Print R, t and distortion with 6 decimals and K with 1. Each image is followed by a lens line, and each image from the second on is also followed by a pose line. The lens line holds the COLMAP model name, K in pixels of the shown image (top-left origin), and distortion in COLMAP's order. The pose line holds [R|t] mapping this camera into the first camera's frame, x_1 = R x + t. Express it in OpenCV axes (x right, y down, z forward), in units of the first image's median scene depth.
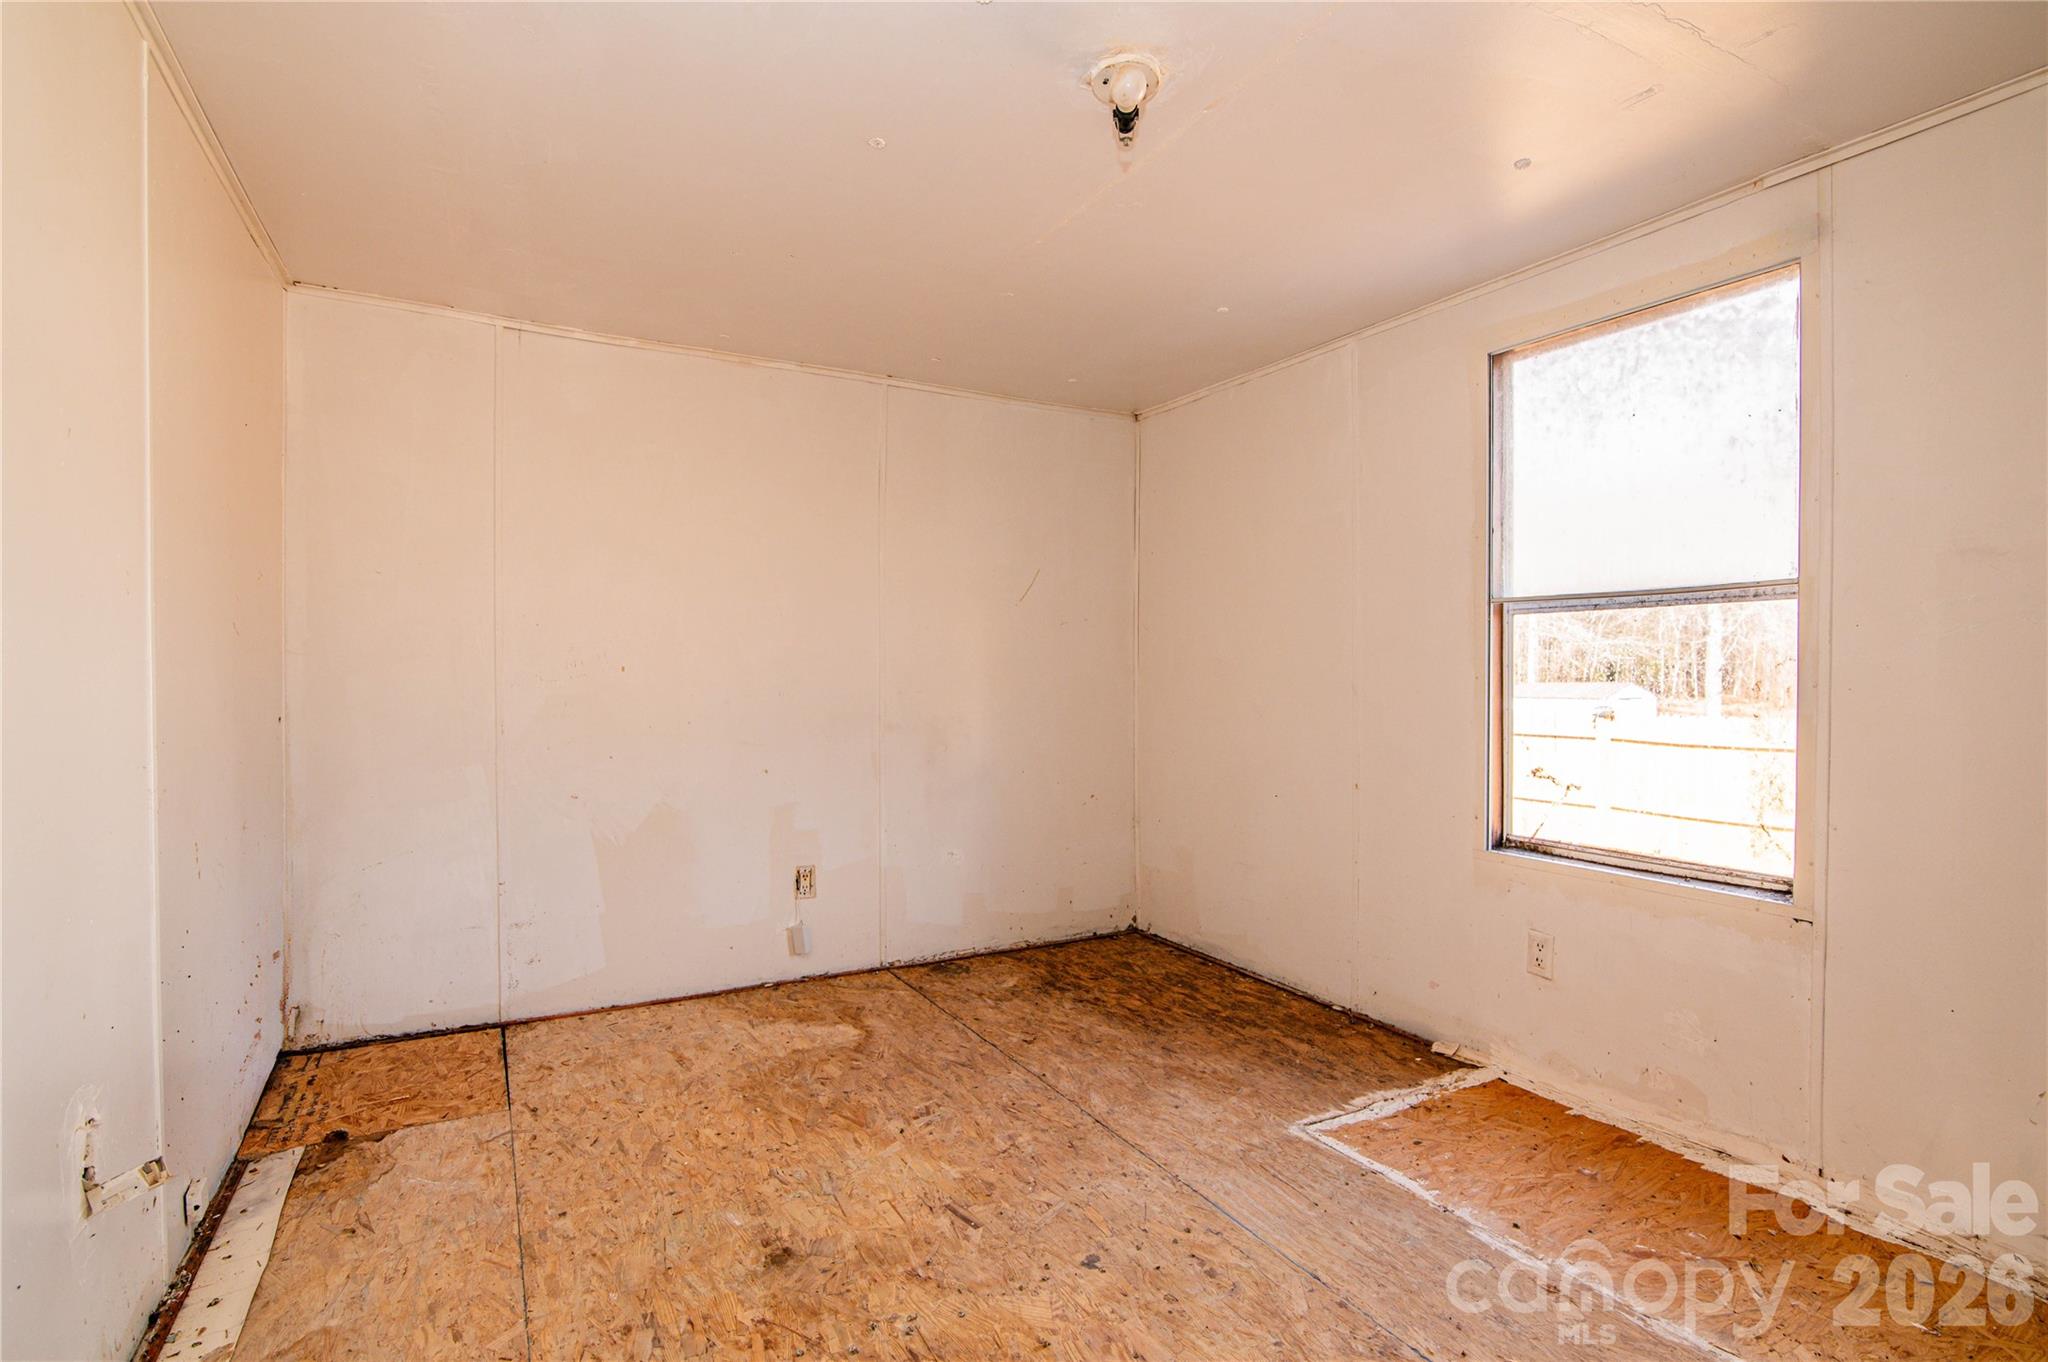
lens RADIAL K [[987.6, 0, 1030.5], [0, 987.6, 678.2], [0, 0, 1]] dist [-0.018295, -0.000068]
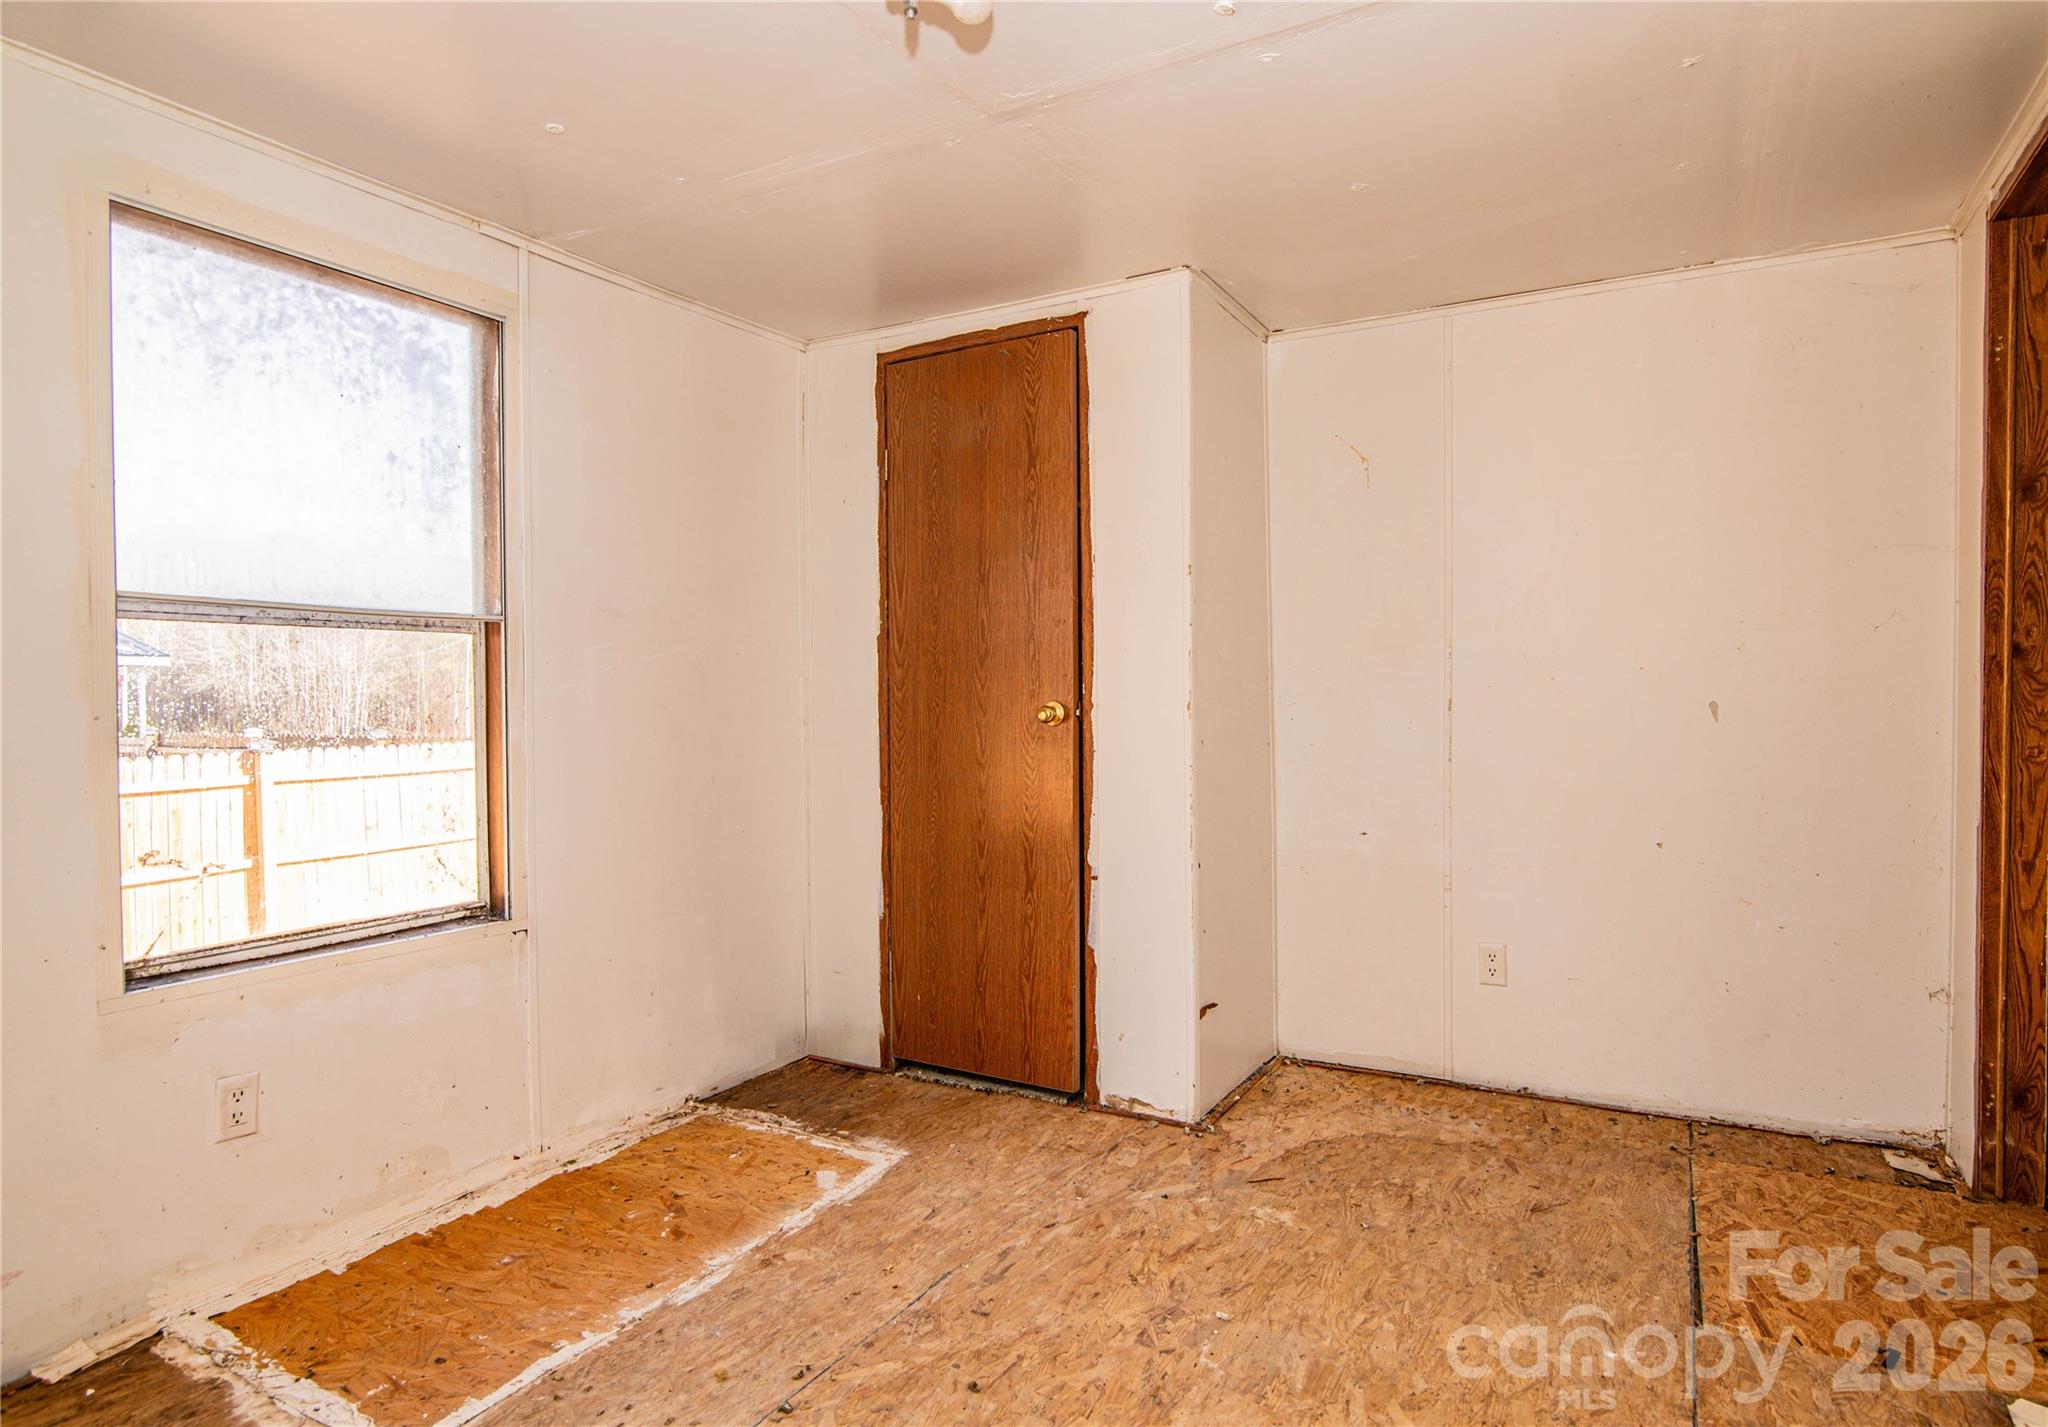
lens RADIAL K [[1178.3, 0, 1025.6], [0, 1178.3, 719.3], [0, 0, 1]] dist [-0.006228, -0.002108]
pose [[-0.518867, -0.008121, 0.854817, -0.525084], [0.019083, 0.999596, 0.021079, -0.004194], [-0.854642, 0.027250, -0.518502, 1.006542]]
